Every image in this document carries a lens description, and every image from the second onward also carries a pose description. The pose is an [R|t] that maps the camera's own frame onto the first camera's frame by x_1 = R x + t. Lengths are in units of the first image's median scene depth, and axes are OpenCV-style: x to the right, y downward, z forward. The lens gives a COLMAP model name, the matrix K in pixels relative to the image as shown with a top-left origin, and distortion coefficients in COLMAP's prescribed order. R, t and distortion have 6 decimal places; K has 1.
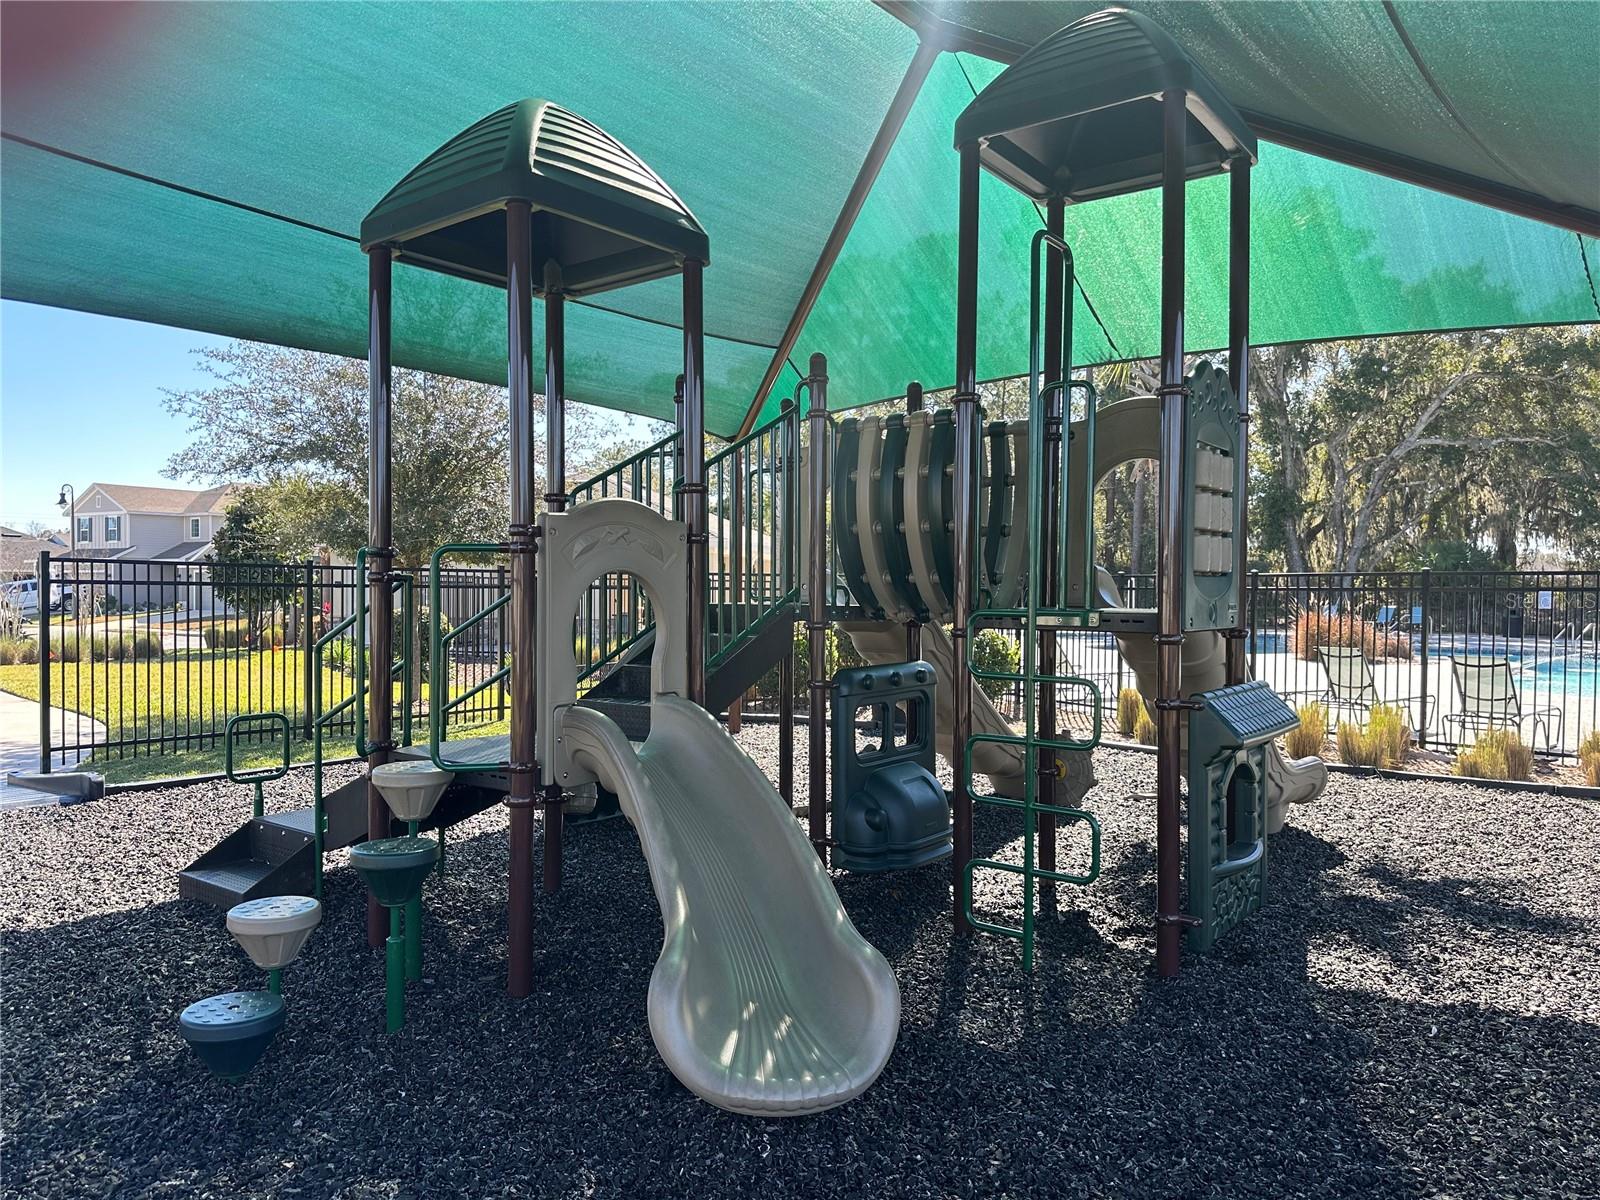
lens RADIAL K [[1125.3, 0, 800.0], [0, 1125.3, 600.0], [0, 0, 1]] dist [-0.002333, -0.000248]
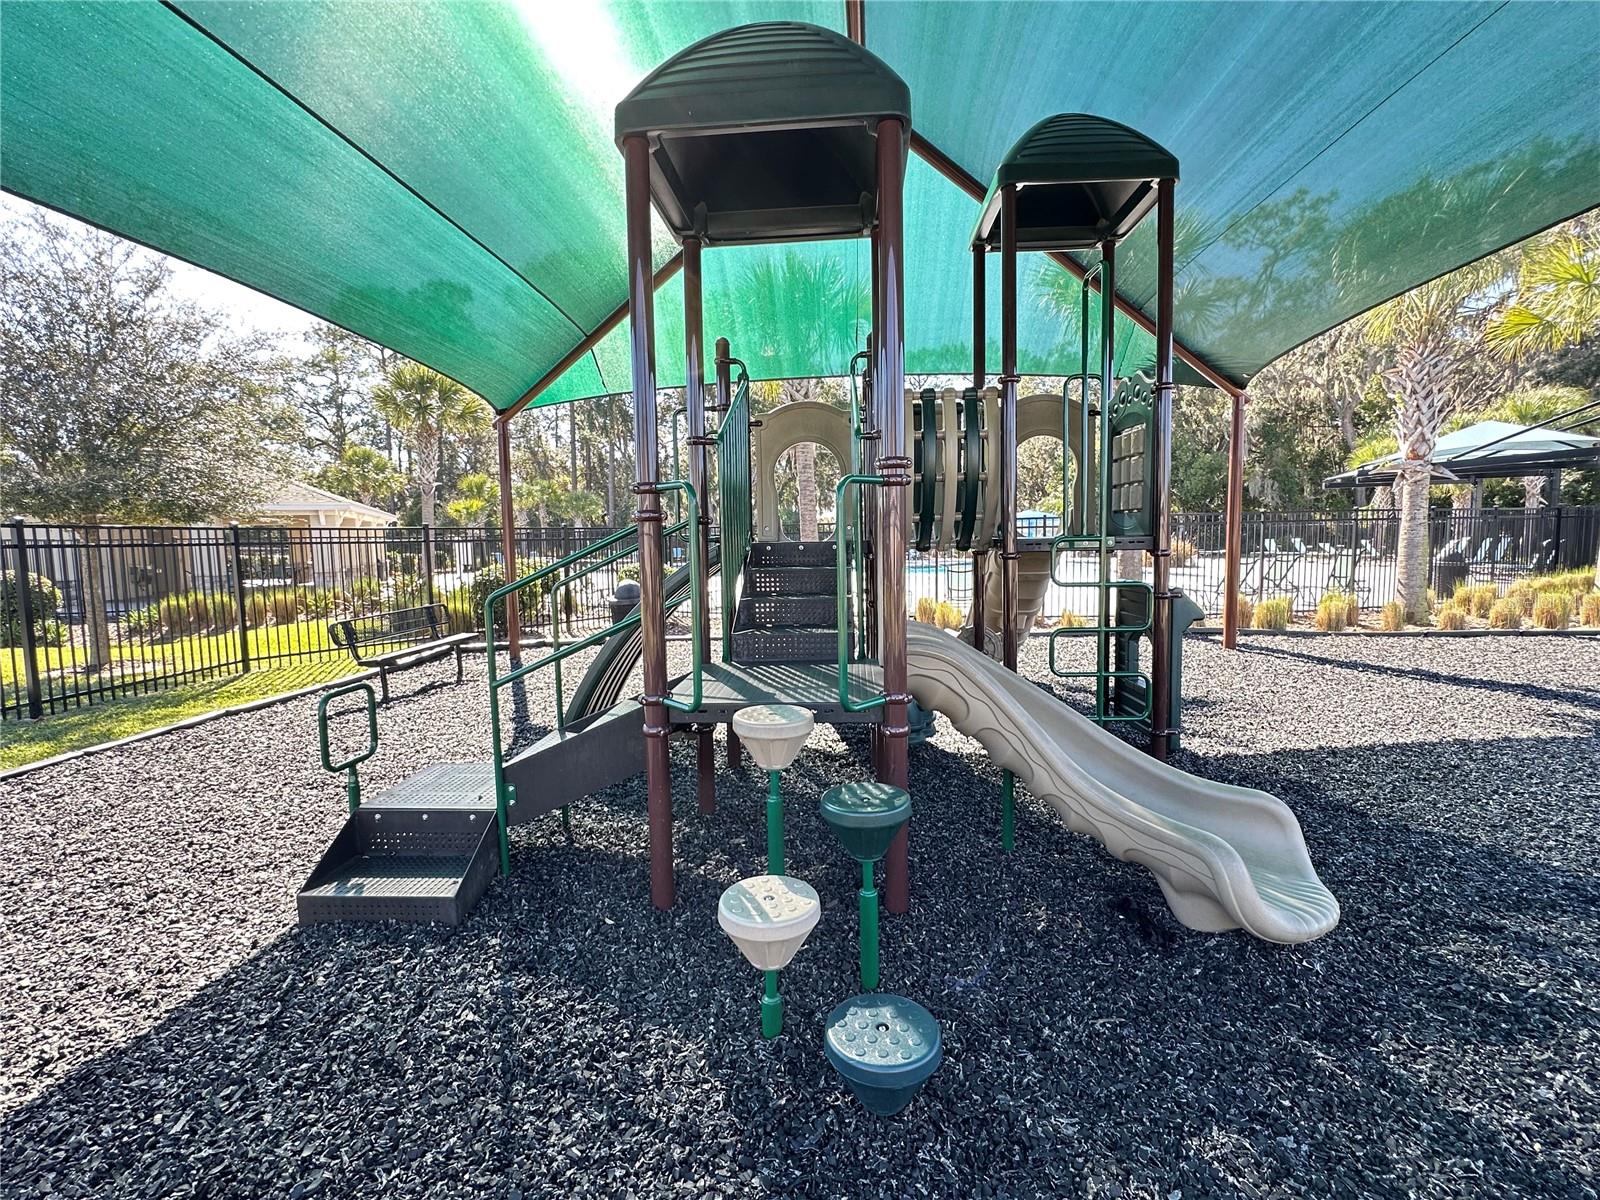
lens RADIAL K [[765.7, 0, 800.0], [0, 765.7, 600.0], [0, 0, 1]] dist [0.015228, -0.000079]
pose [[0.831800, -0.081228, 0.549100, -0.521873], [0.036654, 0.995114, 0.091682, -0.010152], [-0.553864, -0.056135, 0.830713, 0.325650]]
